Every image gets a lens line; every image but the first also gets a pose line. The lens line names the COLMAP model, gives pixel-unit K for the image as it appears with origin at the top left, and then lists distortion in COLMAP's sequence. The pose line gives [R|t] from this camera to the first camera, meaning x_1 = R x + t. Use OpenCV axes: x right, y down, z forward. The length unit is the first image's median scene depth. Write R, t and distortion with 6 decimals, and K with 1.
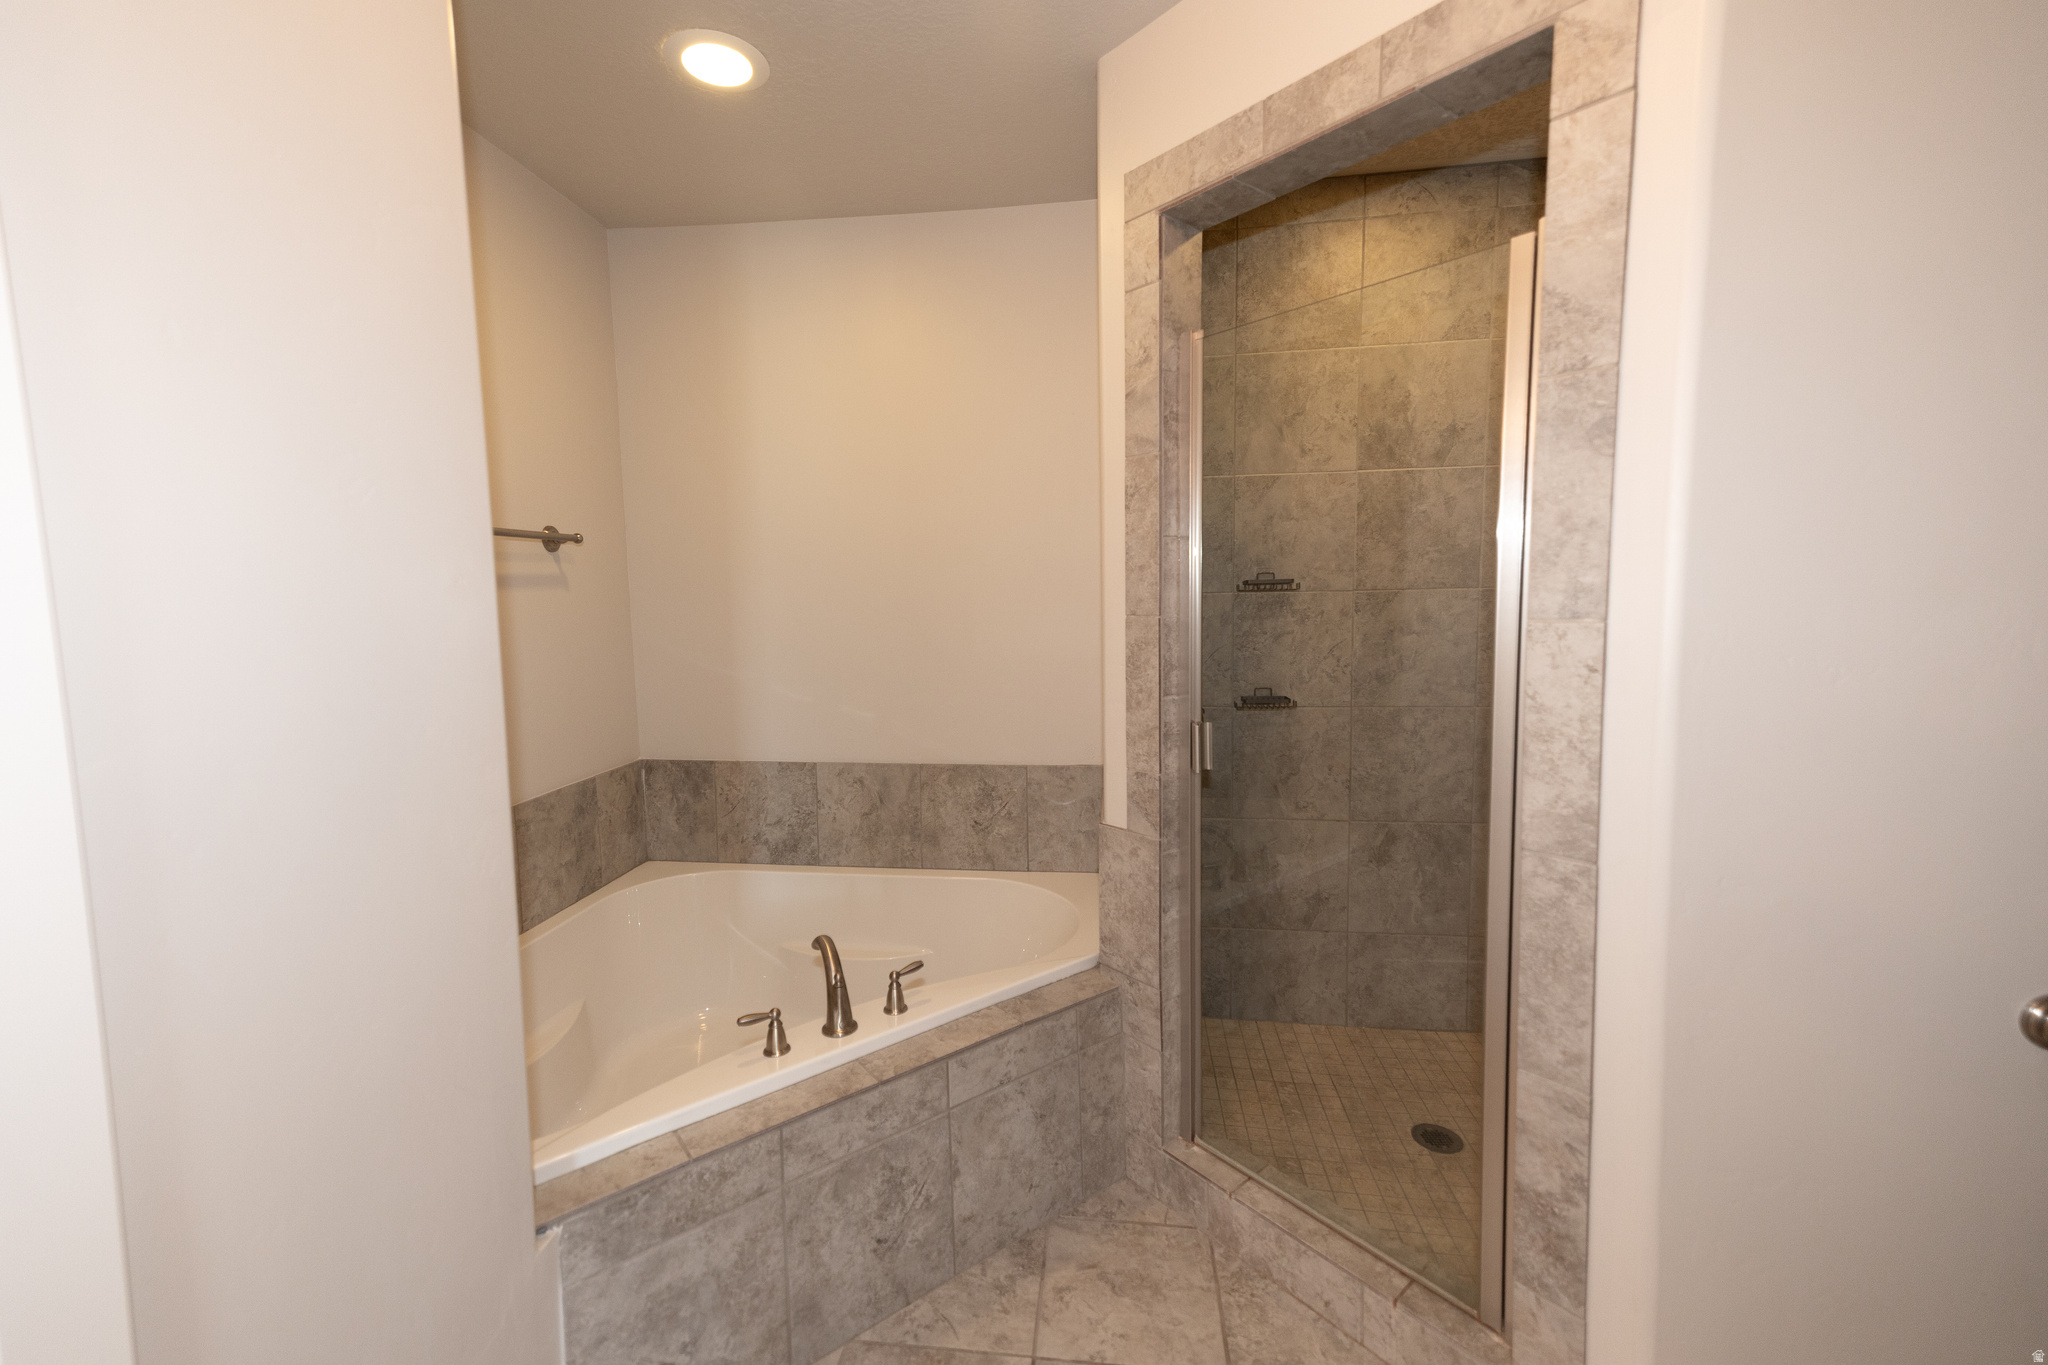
lens RADIAL K [[851.5, 0, 1016.1], [0, 851.5, 673.2], [0, 0, 1]] dist [0.029521, -0.000472]
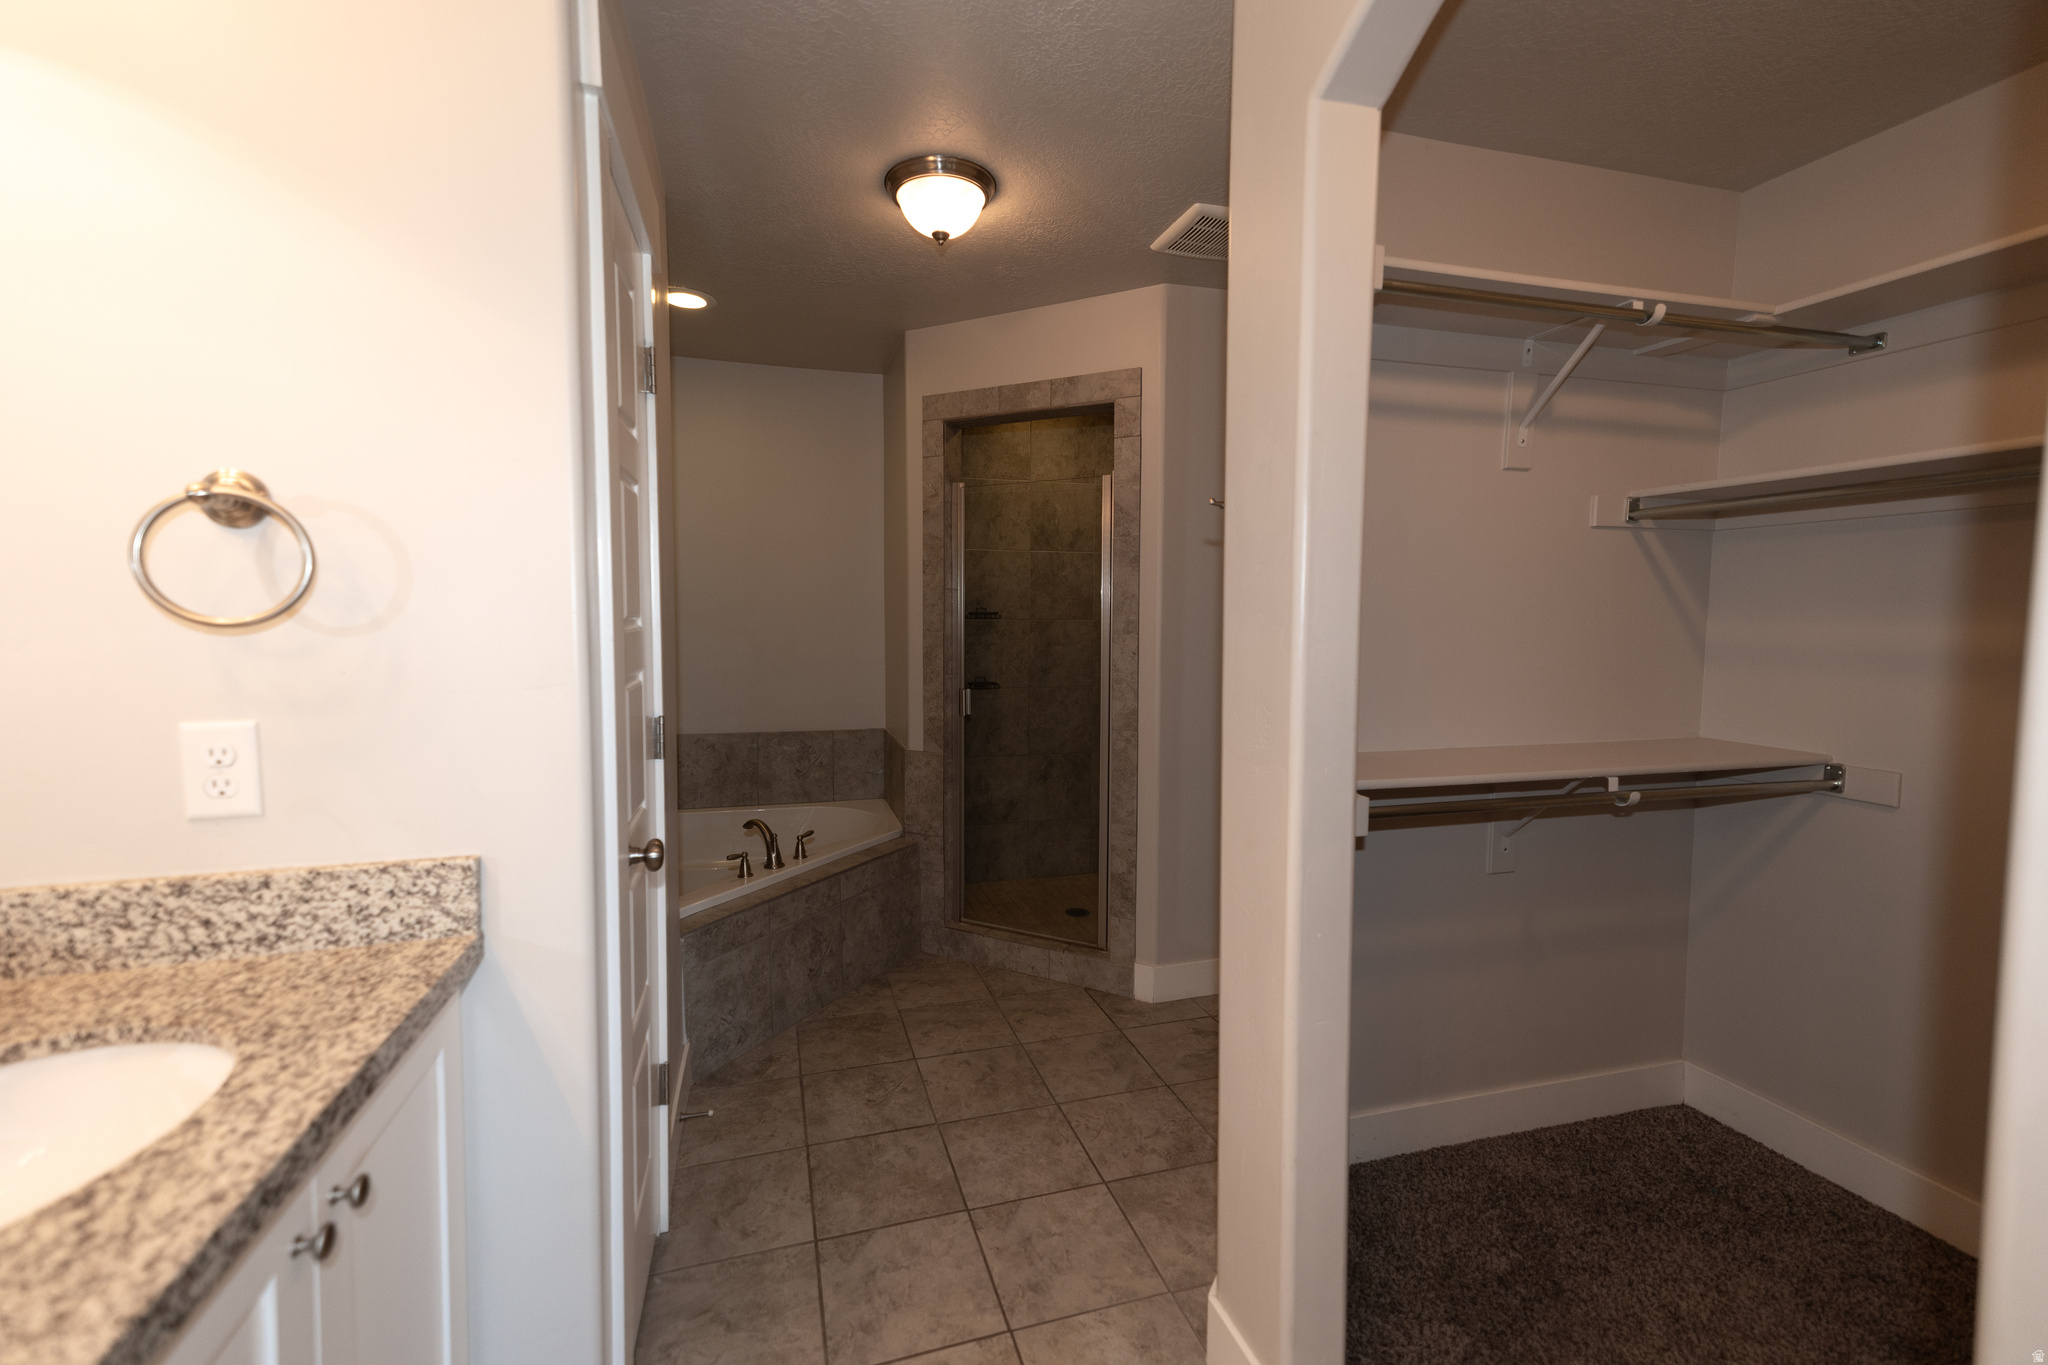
lens RADIAL K [[851.5, 0, 1016.1], [0, 851.5, 673.2], [0, 0, 1]] dist [0.029521, -0.000472]
pose [[0.917837, -0.005062, 0.396924, -0.420257], [0.015884, 0.999586, -0.023984, 0.070035], [-0.396639, 0.028318, 0.917538, -0.755356]]
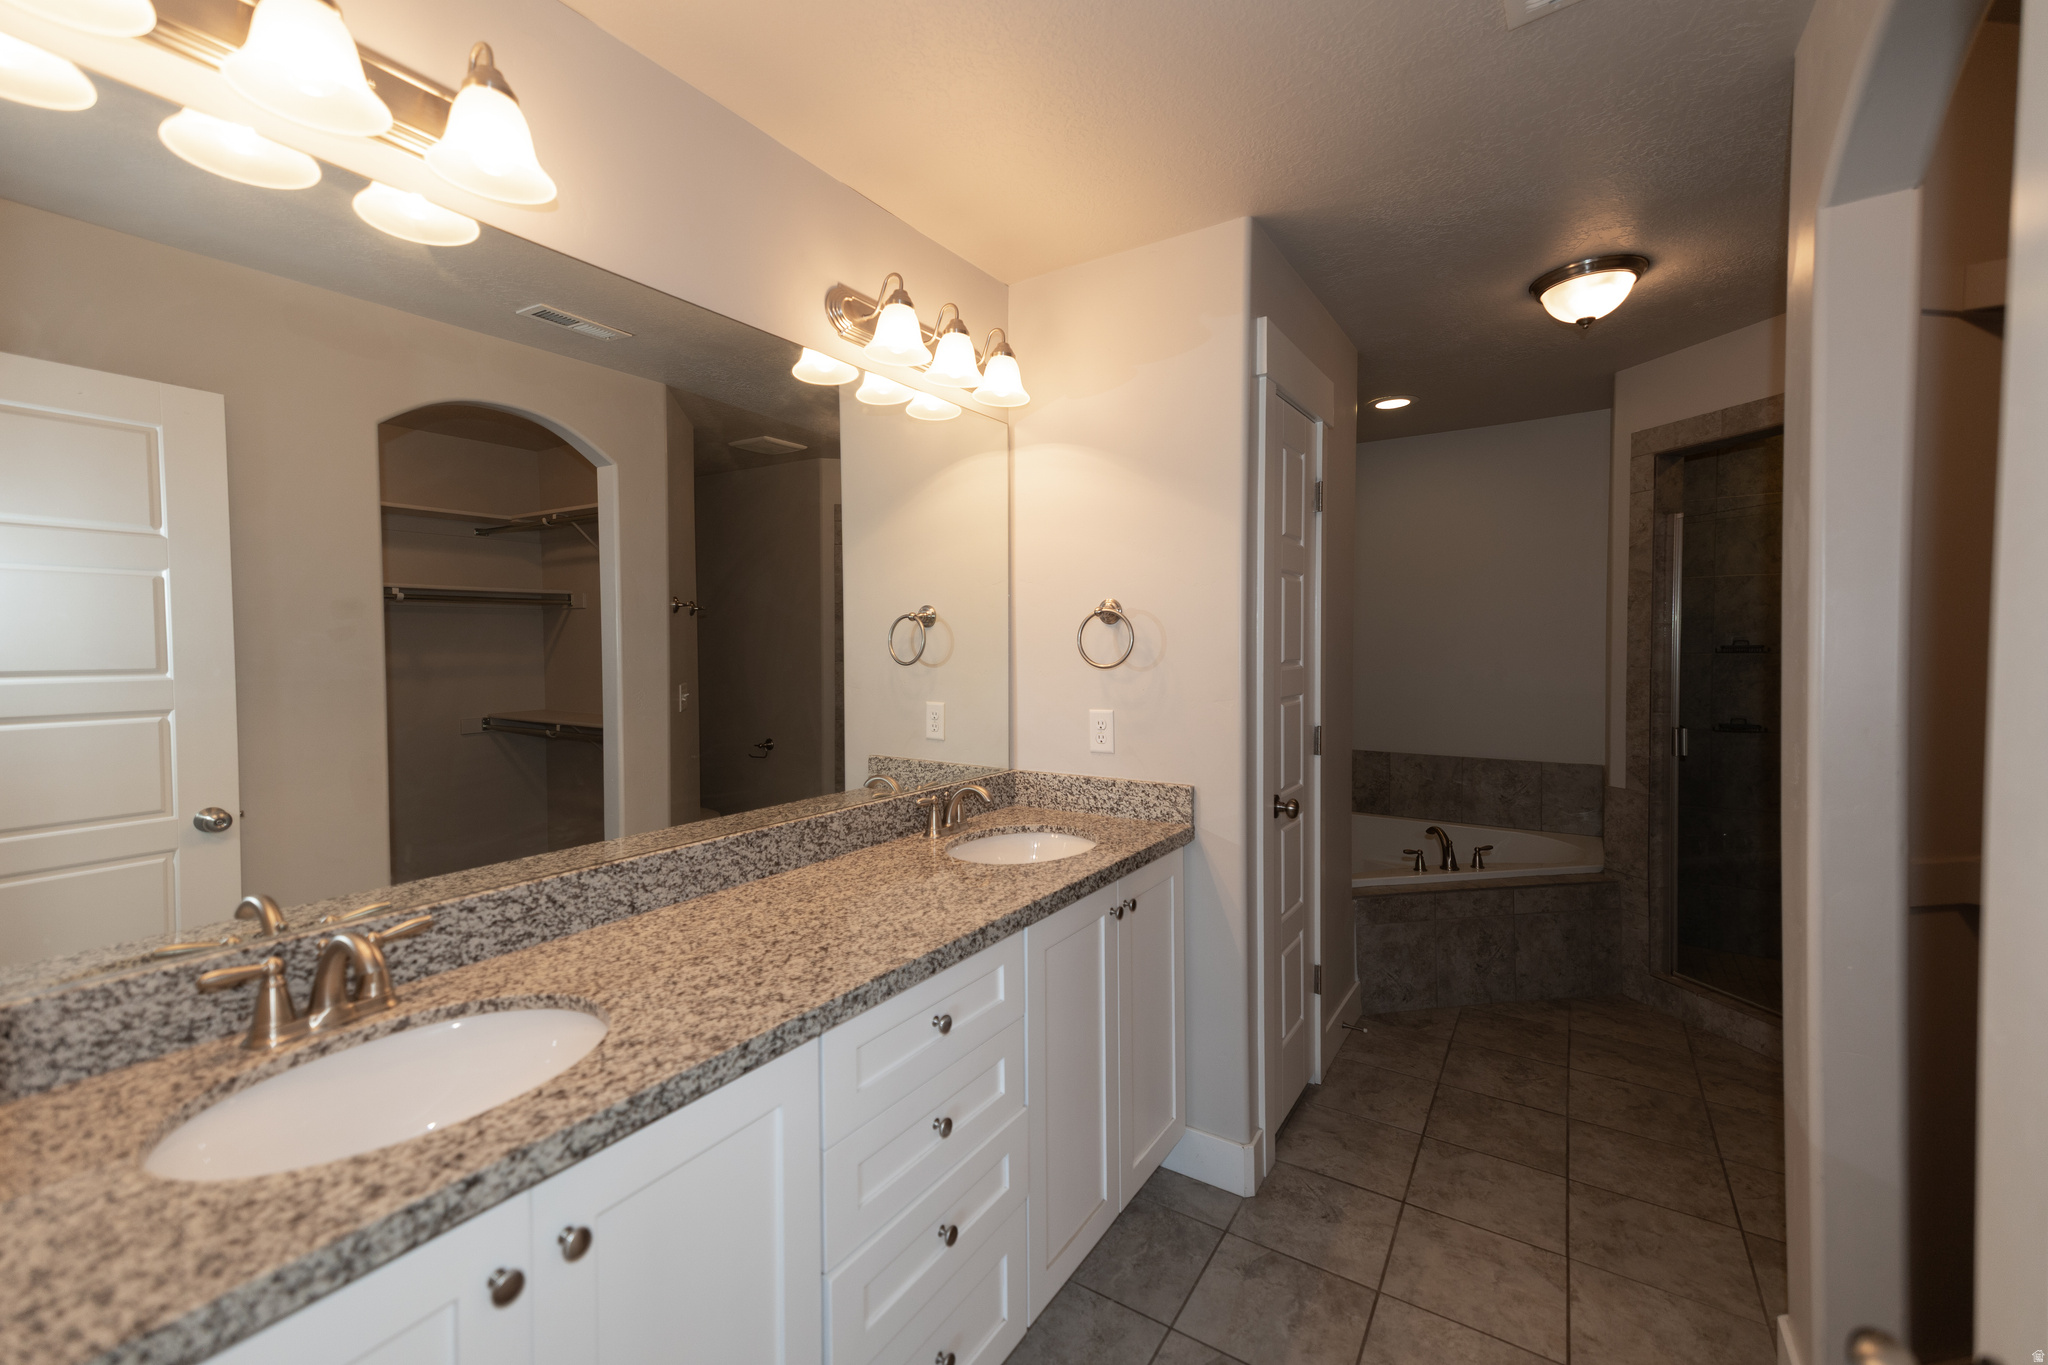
lens RADIAL K [[851.5, 0, 1016.1], [0, 851.5, 673.2], [0, 0, 1]] dist [0.029521, -0.000472]
pose [[0.894544, 0.022912, -0.446393, -0.215474], [-0.047525, 0.997900, -0.044018, 0.088422], [0.444447, 0.060591, 0.893754, -1.229609]]
